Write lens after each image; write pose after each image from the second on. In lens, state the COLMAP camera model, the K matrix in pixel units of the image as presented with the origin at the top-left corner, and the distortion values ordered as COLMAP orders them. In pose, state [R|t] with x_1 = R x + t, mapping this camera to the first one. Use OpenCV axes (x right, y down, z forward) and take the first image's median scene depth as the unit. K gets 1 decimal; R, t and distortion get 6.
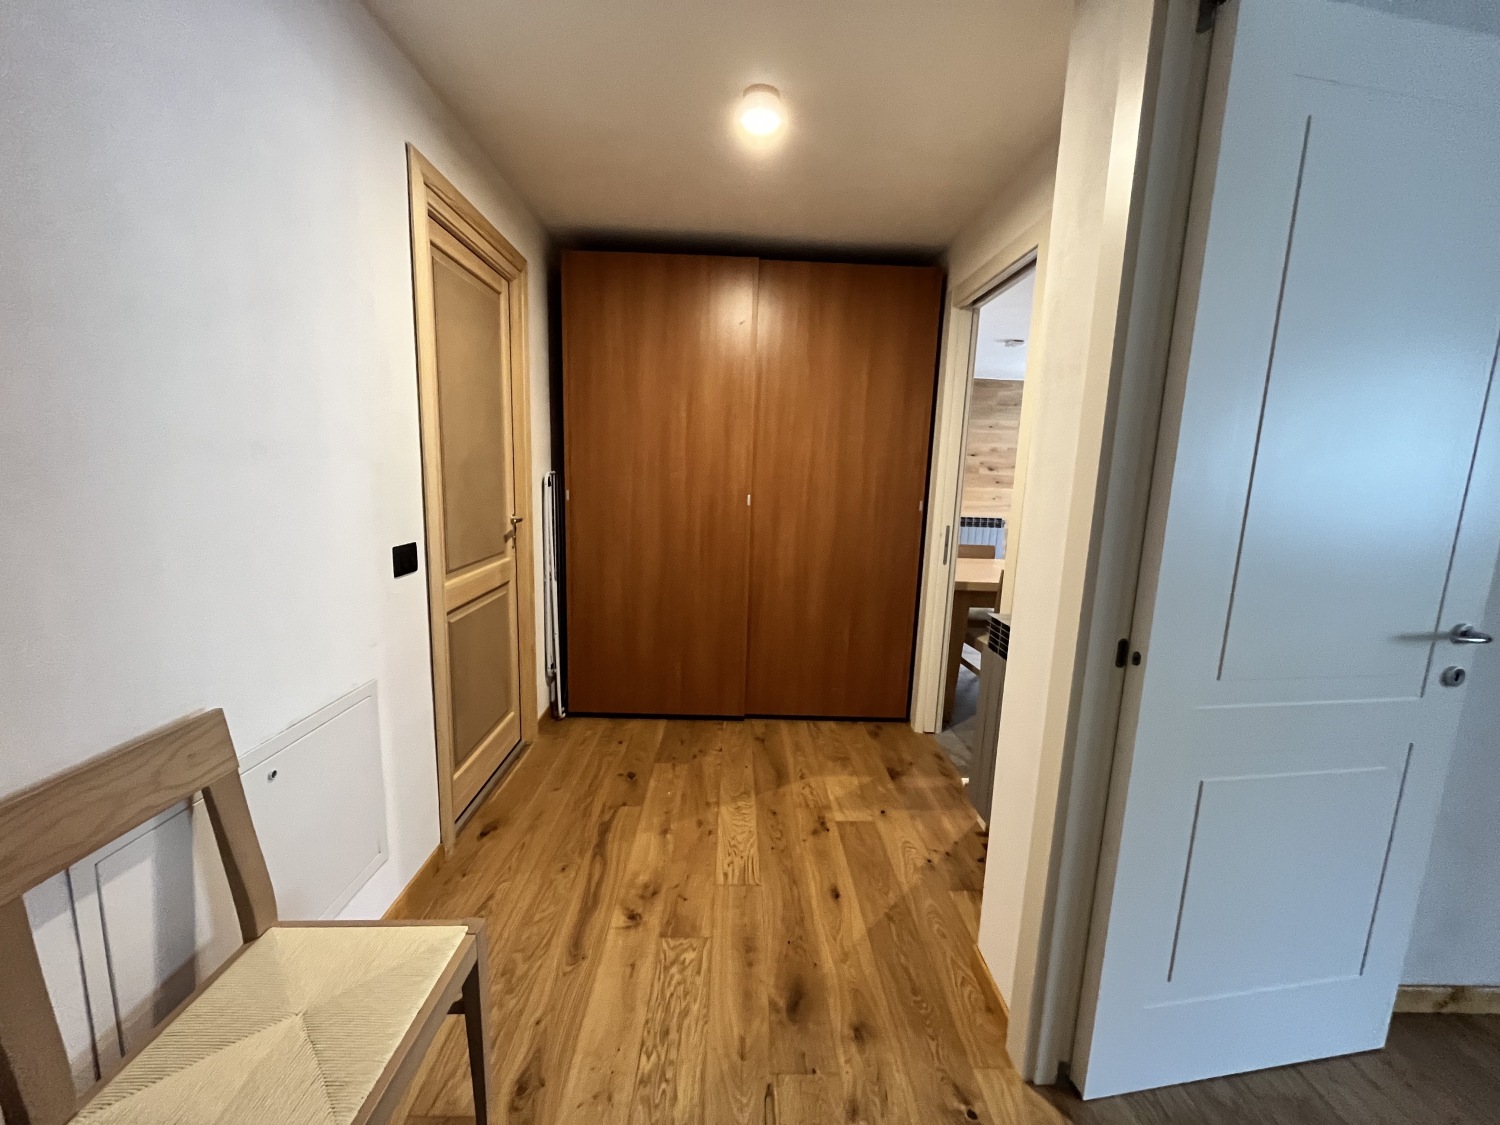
lens RADIAL K [[608.9, 0, 744.6], [0, 608.9, 572.3], [0, 0, 1]] dist [-0.005298, -0.000054]
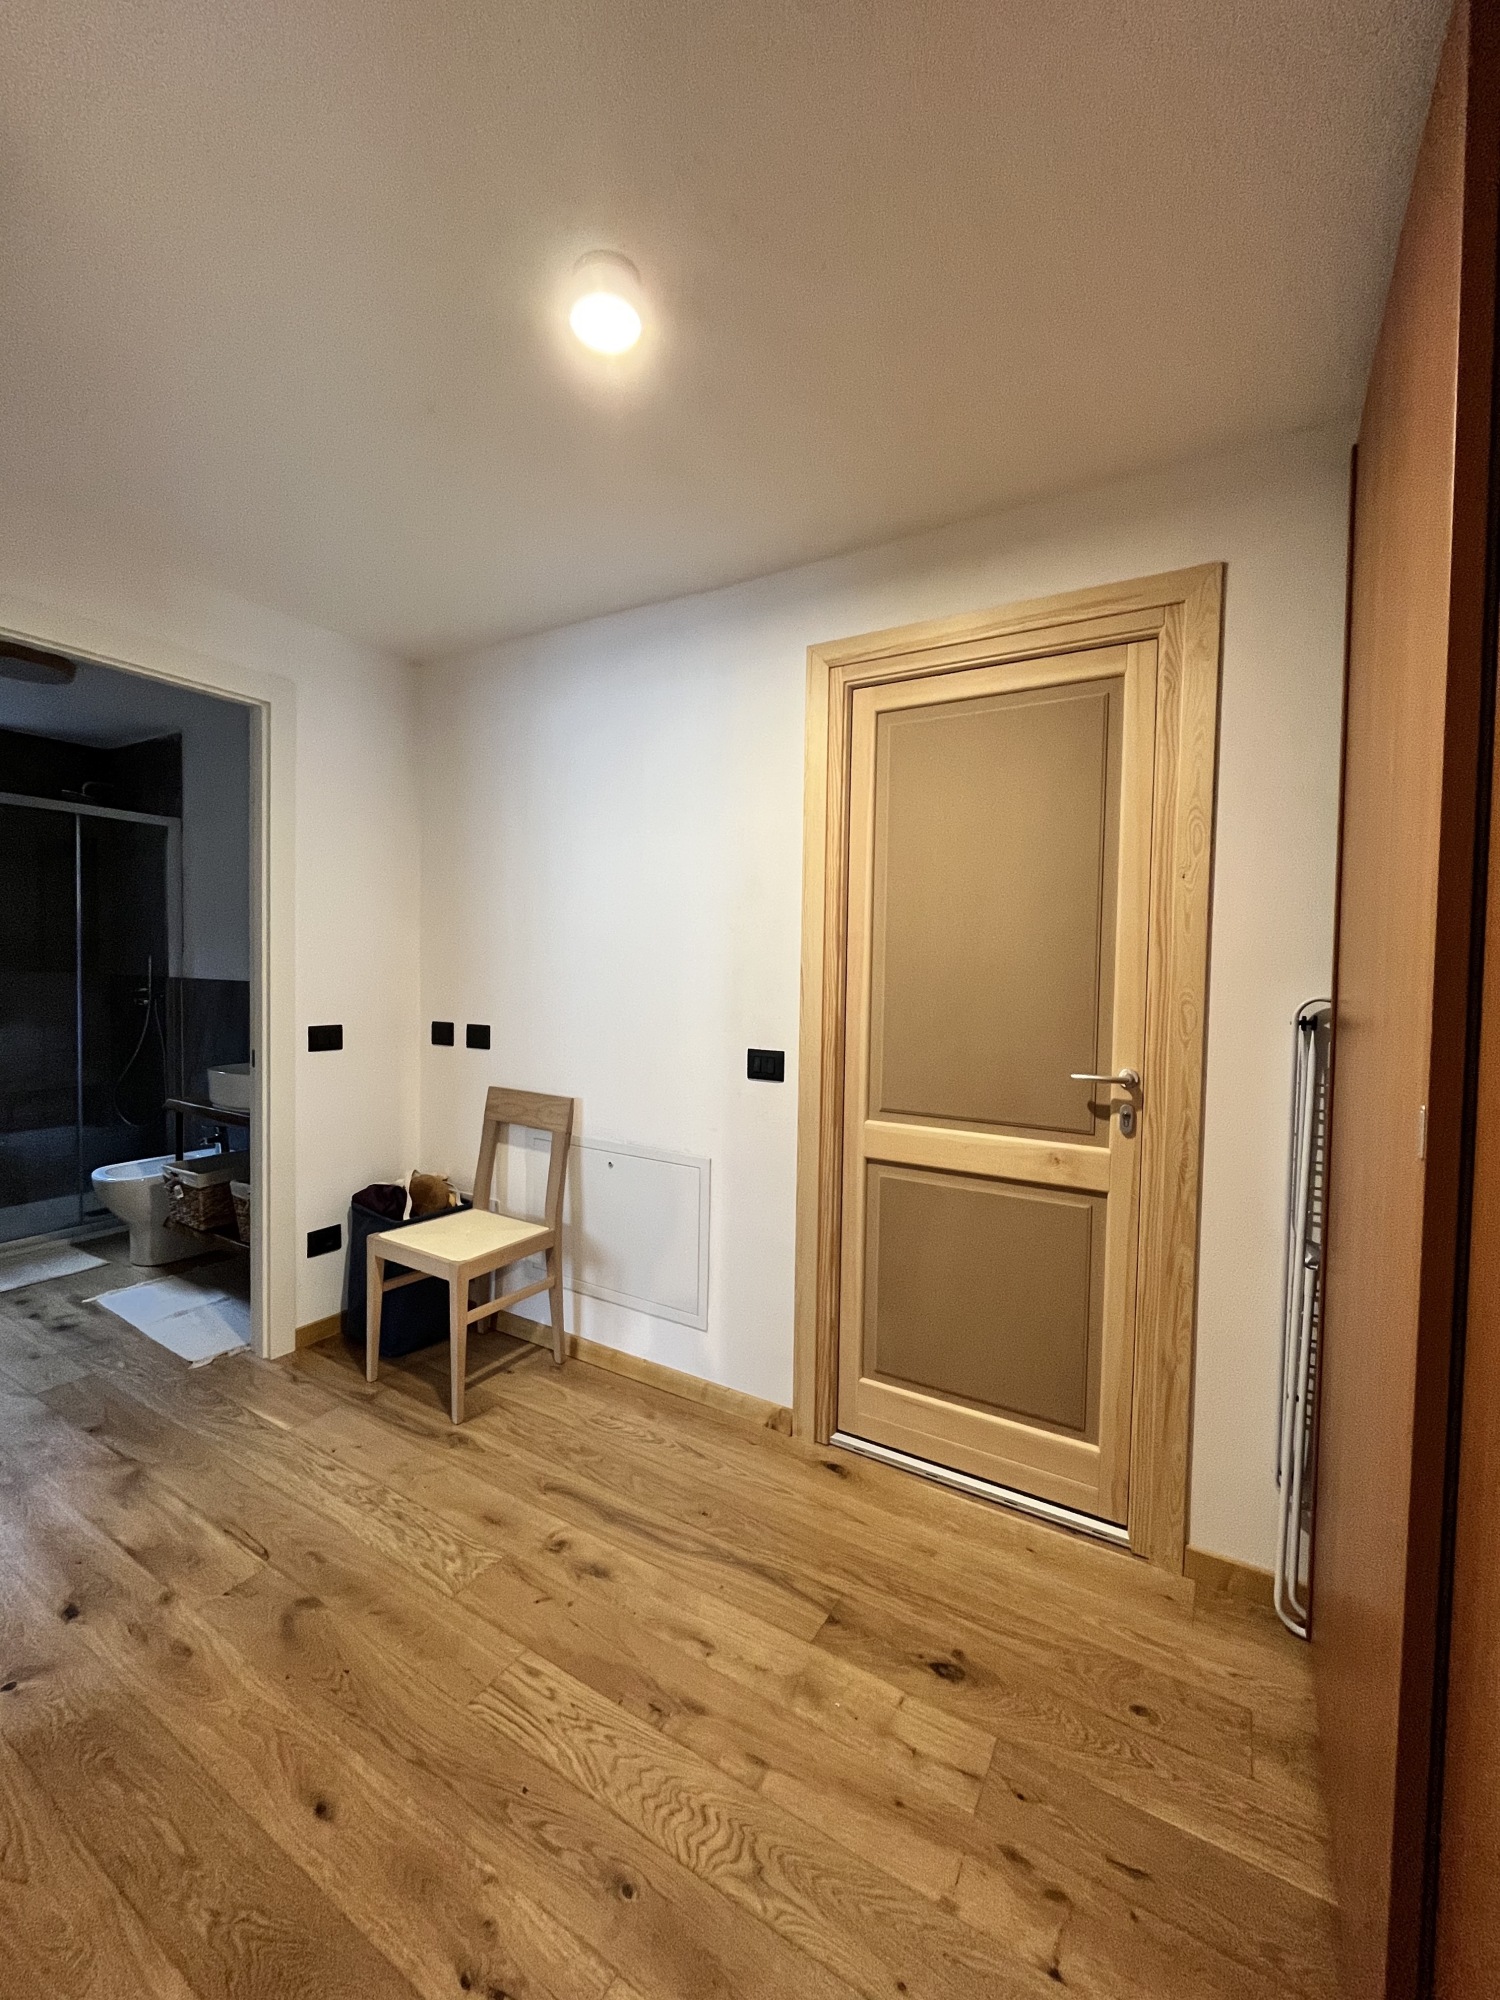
lens RADIAL K [[811.9, 0, 748.0], [0, 811.9, 1002.0], [0, 0, 1]] dist [-0.005298, -0.000054]
pose [[-0.526549, -0.005642, -0.850126, 0.435751], [-0.181115, 0.977766, 0.105690, -0.191896], [0.830628, 0.209622, -0.515864, 1.230258]]
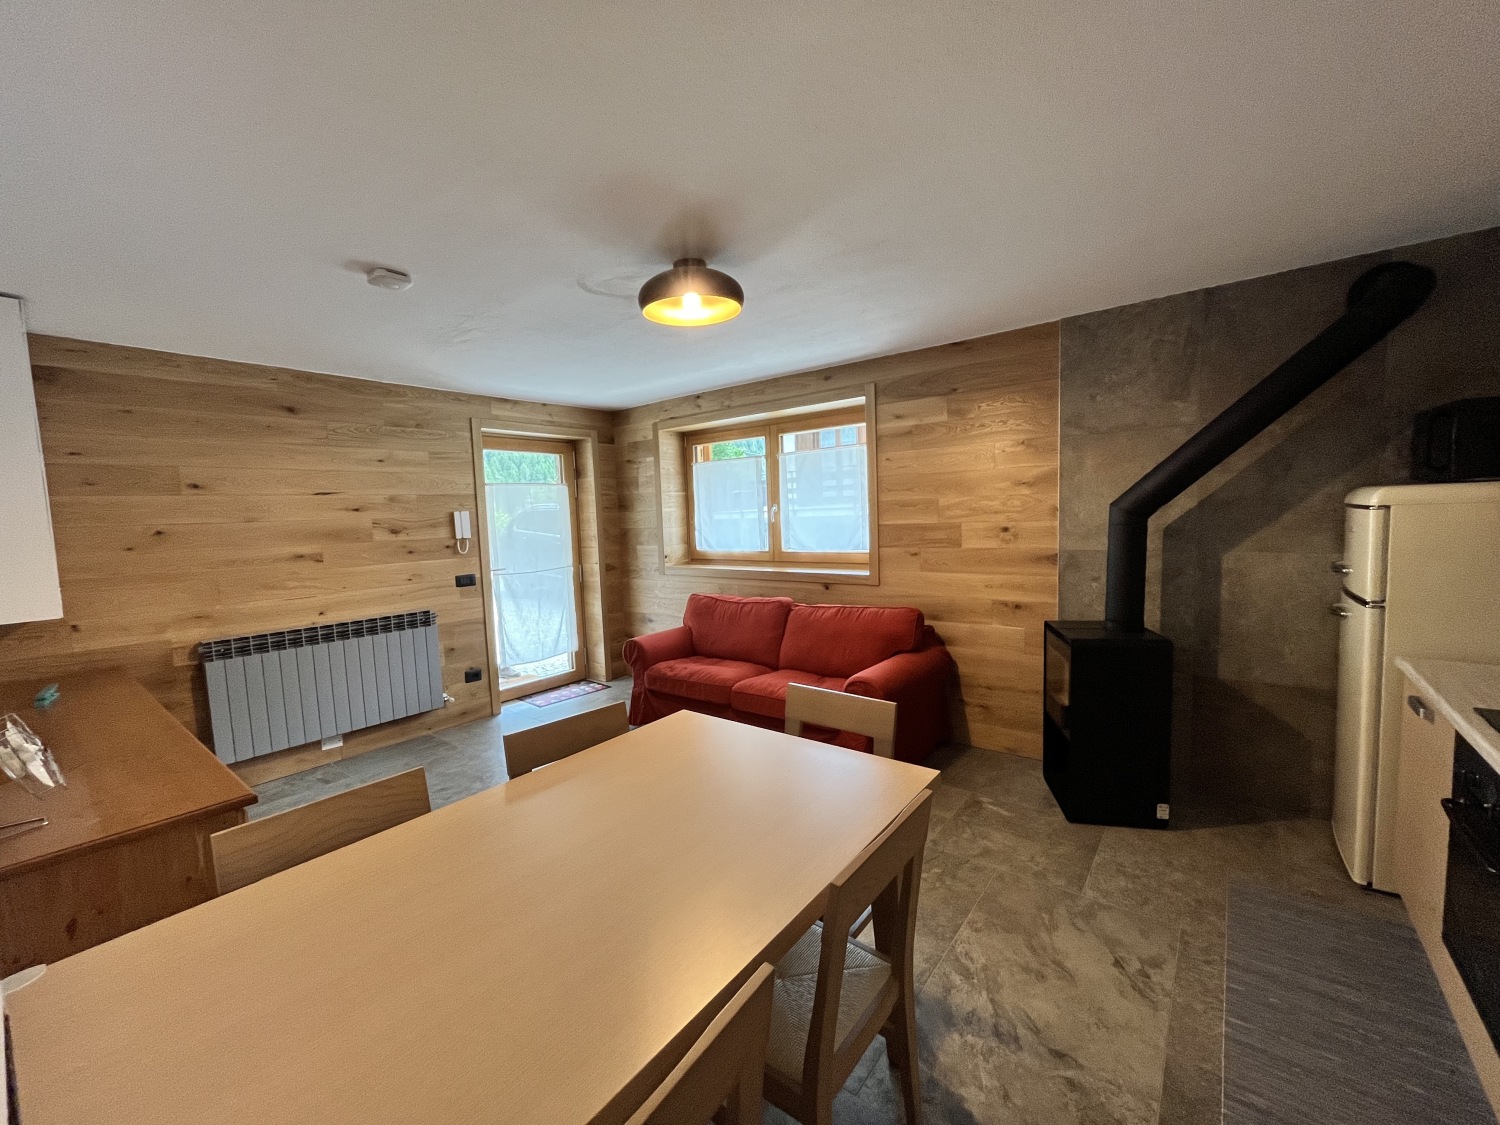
lens RADIAL K [[608.9, 0, 753.0], [0, 608.9, 558.0], [0, 0, 1]] dist [-0.005298, -0.000054]
pose [[0.624702, -0.120077, 0.771576, 0.093290], [0.183807, 0.982954, 0.004155, -0.047085], [-0.758922, 0.139225, 0.636124, 0.207777]]
